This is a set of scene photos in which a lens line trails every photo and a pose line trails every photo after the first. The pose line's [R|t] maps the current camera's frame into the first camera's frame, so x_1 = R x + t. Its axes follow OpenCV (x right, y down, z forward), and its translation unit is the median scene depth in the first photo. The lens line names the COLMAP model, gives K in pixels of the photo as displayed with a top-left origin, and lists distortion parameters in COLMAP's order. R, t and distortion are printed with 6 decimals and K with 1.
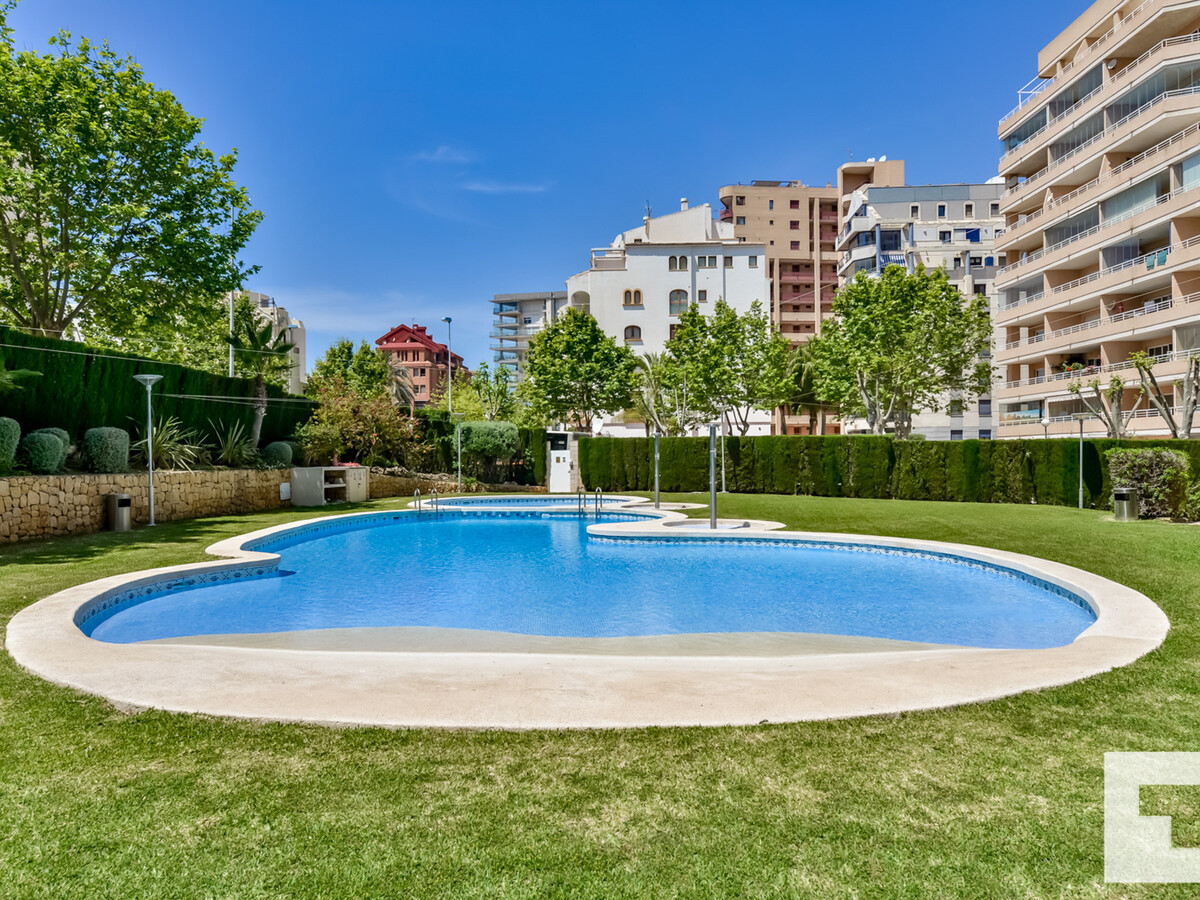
lens RADIAL K [[749.1, 0, 615.7], [0, 749.1, 450.9], [0, 0, 1]] dist [-0.003250, -0.001229]
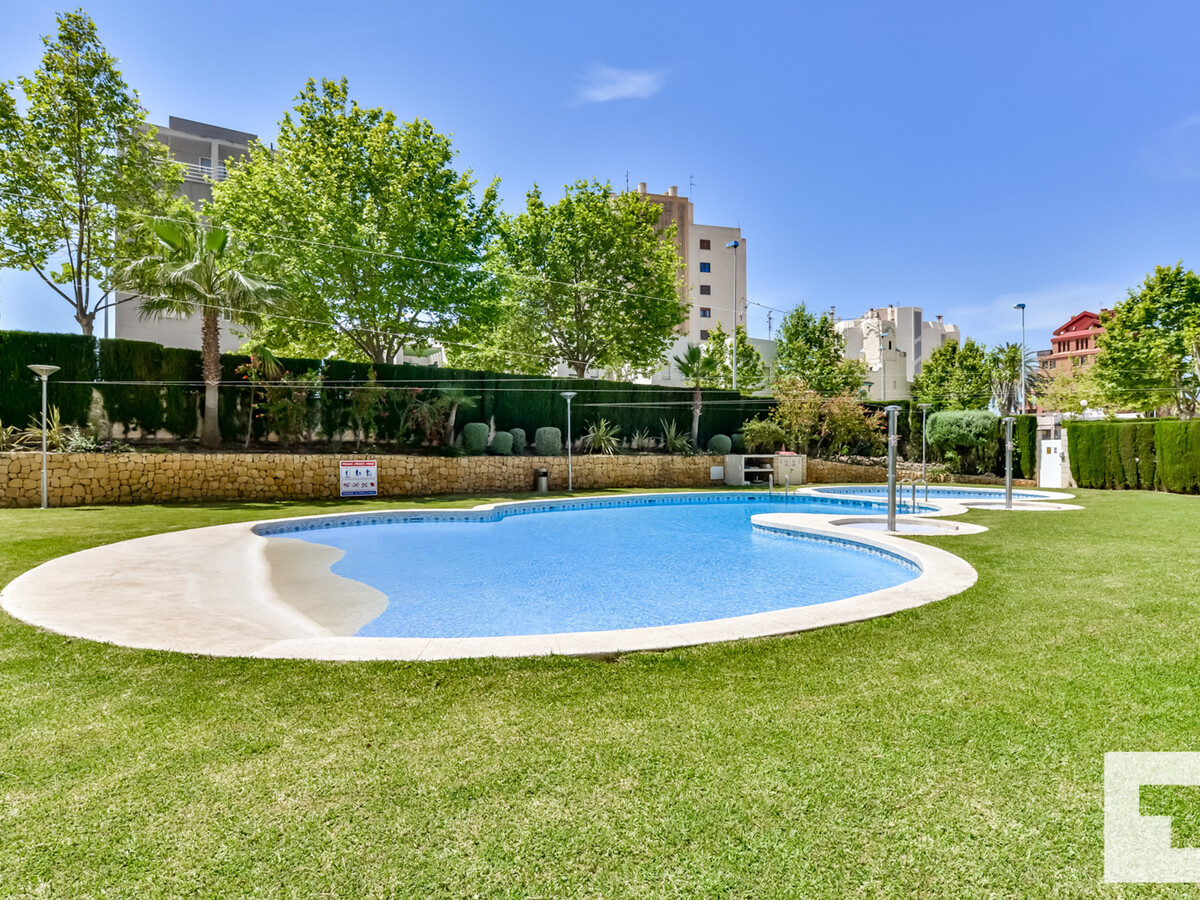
lens RADIAL K [[650.8, 0, 629.6], [0, 650.8, 454.1], [0, 0, 1]] dist [0.004998, 0.001667]
pose [[0.587310, 0.009936, -0.809301, 0.186378], [0.003602, 0.999883, 0.014890, 0.002072], [0.809354, -0.011660, 0.587206, 0.109139]]
